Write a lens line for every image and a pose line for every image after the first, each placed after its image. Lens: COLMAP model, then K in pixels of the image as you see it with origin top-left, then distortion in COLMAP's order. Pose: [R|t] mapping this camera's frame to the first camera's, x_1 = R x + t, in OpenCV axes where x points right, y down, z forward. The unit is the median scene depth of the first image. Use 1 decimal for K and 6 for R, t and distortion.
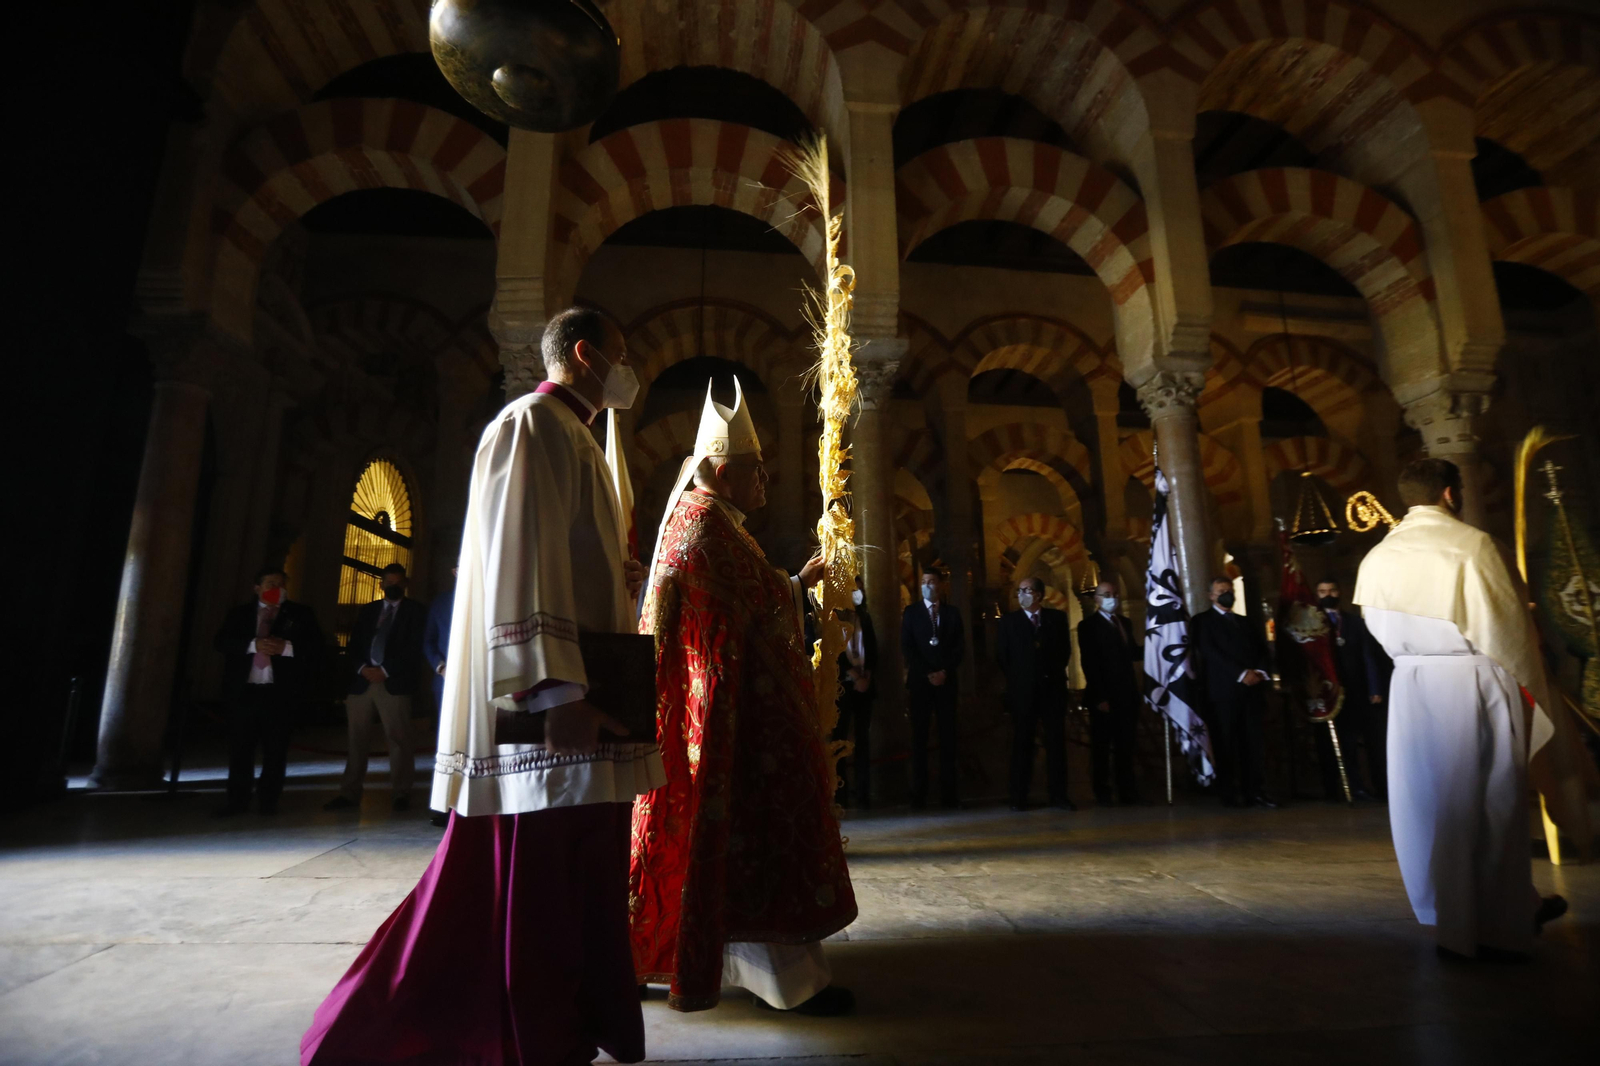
lens RADIAL K [[730.3, 0, 788.7], [0, 730.3, 540.1], [0, 0, 1]] dist [-0.070187, 0.023658]
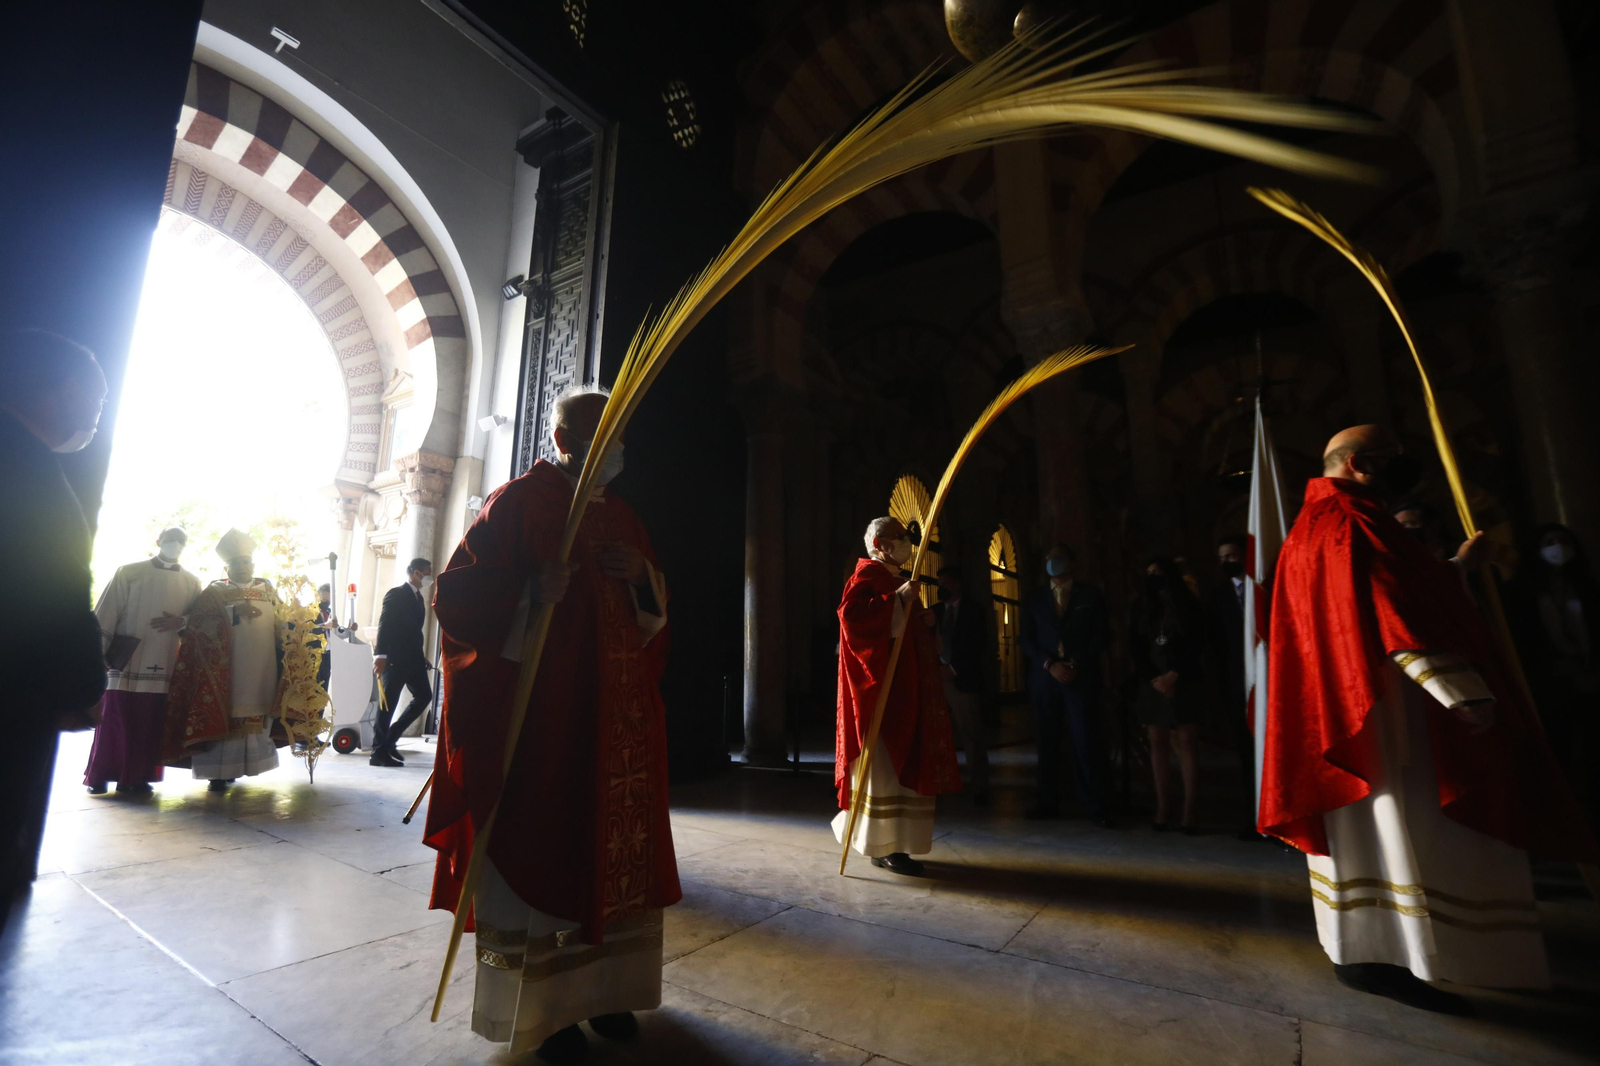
lens RADIAL K [[730.3, 0, 788.7], [0, 730.3, 540.1], [0, 0, 1]] dist [-0.070187, 0.023658]
pose [[0.773283, -0.105250, -0.625264, -0.046259], [0.111396, 0.993340, -0.029441, 0.000372], [0.624199, -0.046886, 0.779857, 0.022903]]
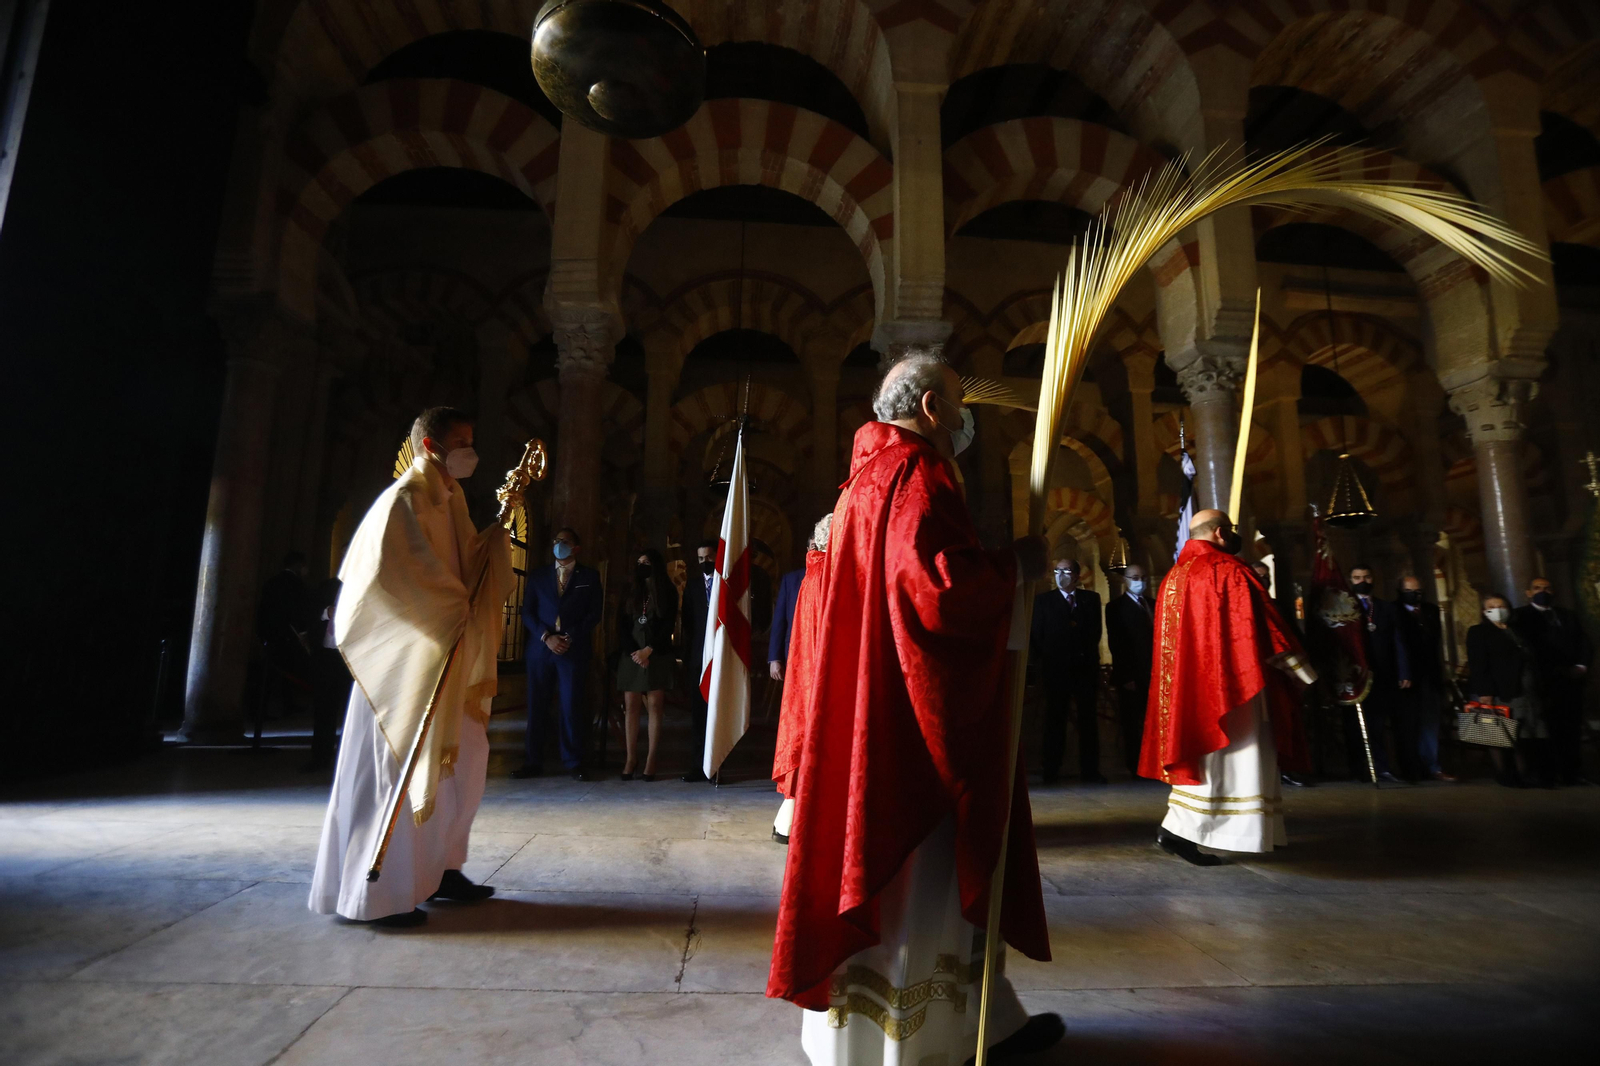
lens RADIAL K [[730.3, 0, 788.7], [0, 730.3, 540.1], [0, 0, 1]] dist [-0.070187, 0.023658]
pose [[0.999402, 0.016101, -0.030604, -0.024901], [-0.014746, 0.998924, 0.043974, -0.011503], [0.031279, -0.043496, 0.998564, -0.027844]]
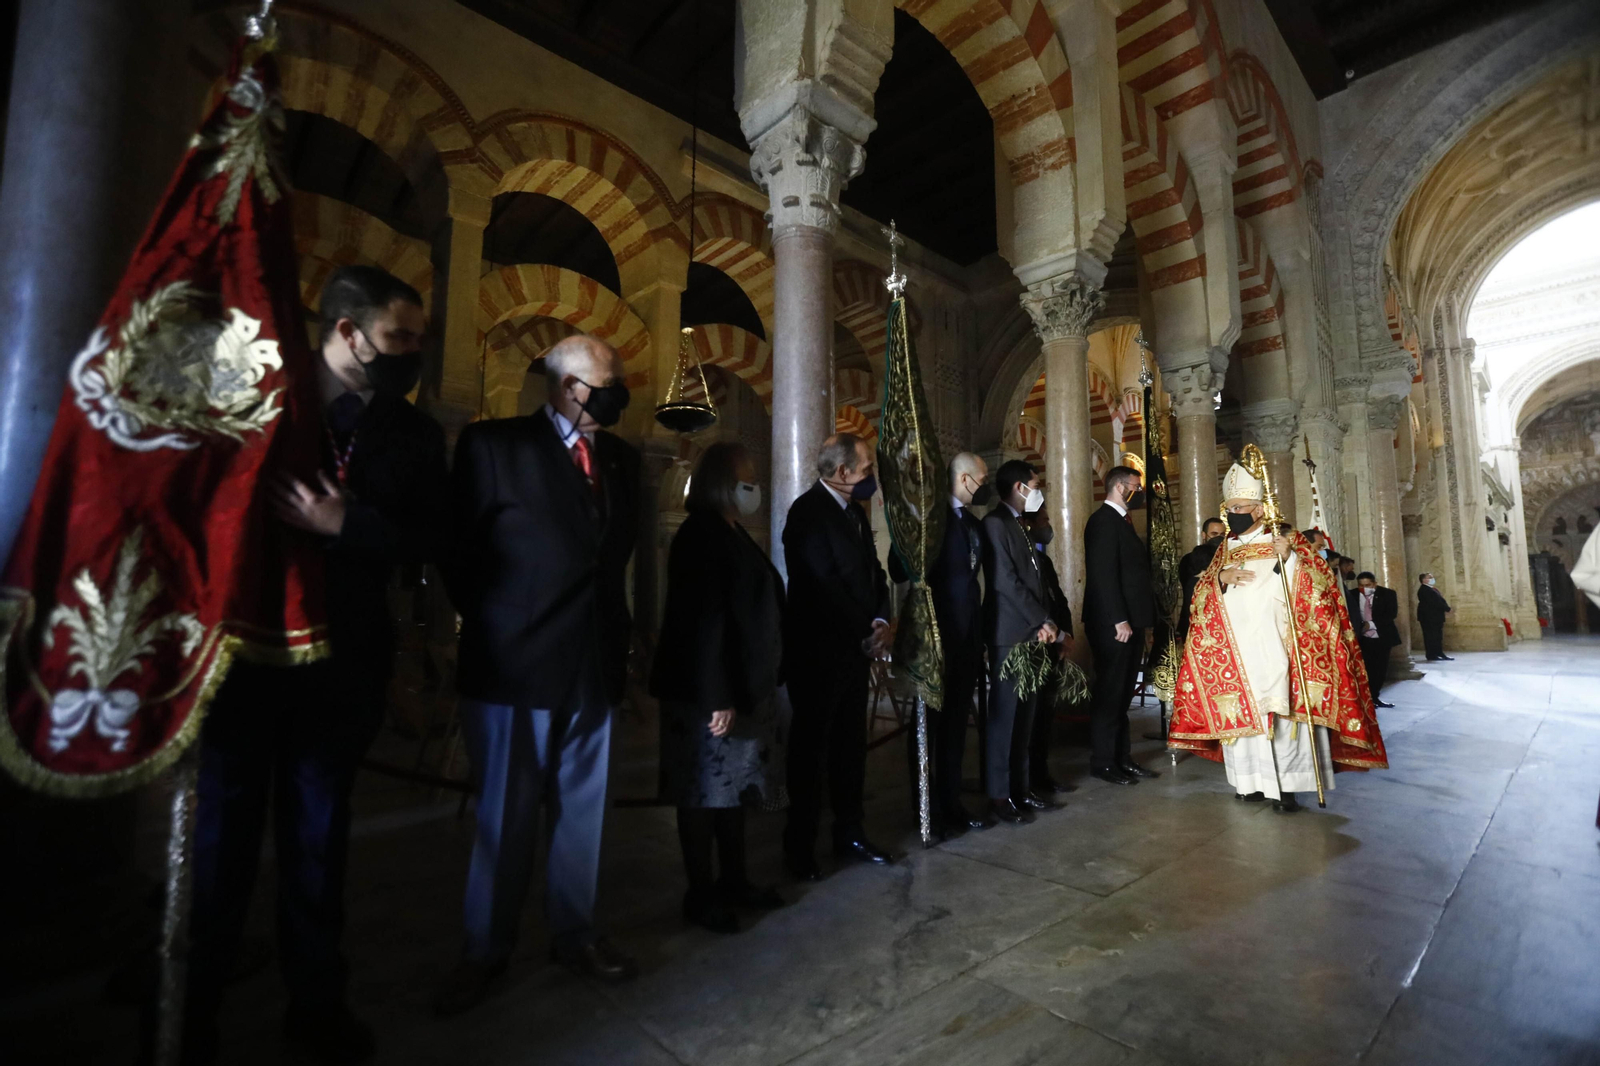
lens RADIAL K [[729.2, 0, 790.1], [0, 729.2, 543.3], [0, 0, 1]] dist [-0.085245, 0.043318]
pose [[0.808896, 0.058384, 0.585046, 0.619953], [-0.114934, 0.991562, 0.059957, 0.097480], [-0.576609, -0.115741, 0.808780, 0.504613]]
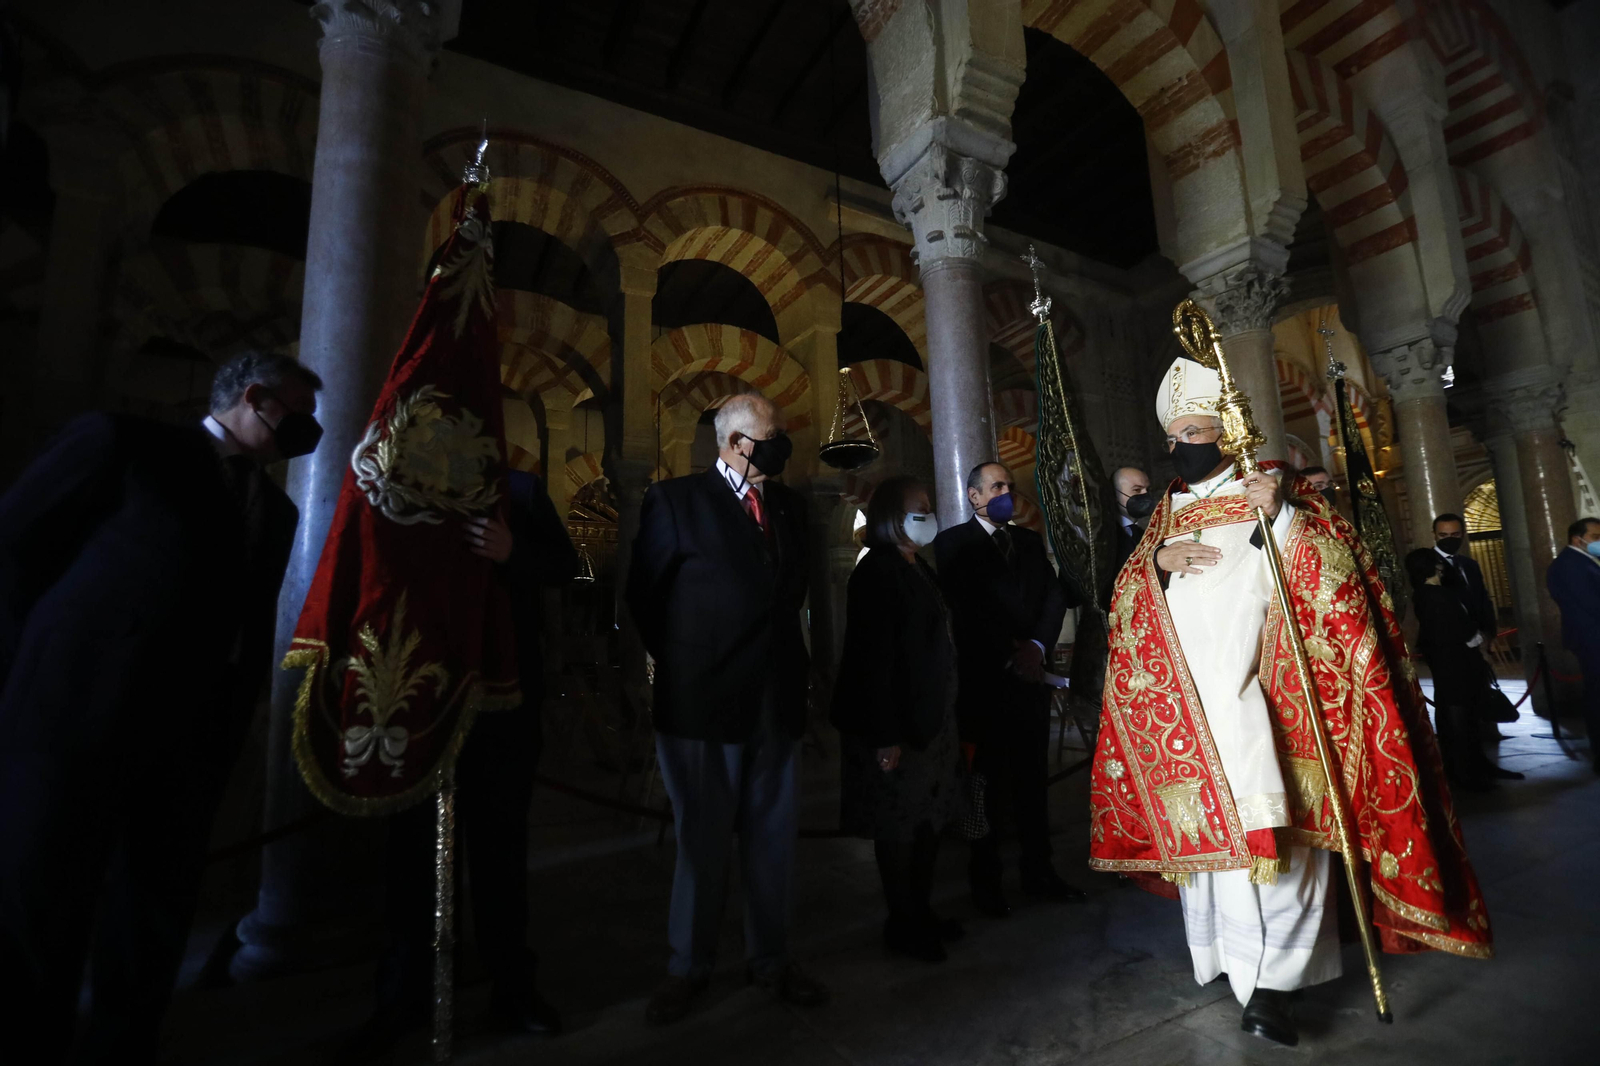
lens RADIAL K [[730.3, 0, 788.7], [0, 730.3, 540.1], [0, 0, 1]] dist [-0.070187, 0.023658]
pose [[0.925678, 0.027519, 0.377309, 0.615294], [-0.041574, 0.998710, 0.029154, 0.095344], [-0.376020, -0.042674, 0.925628, 0.491406]]
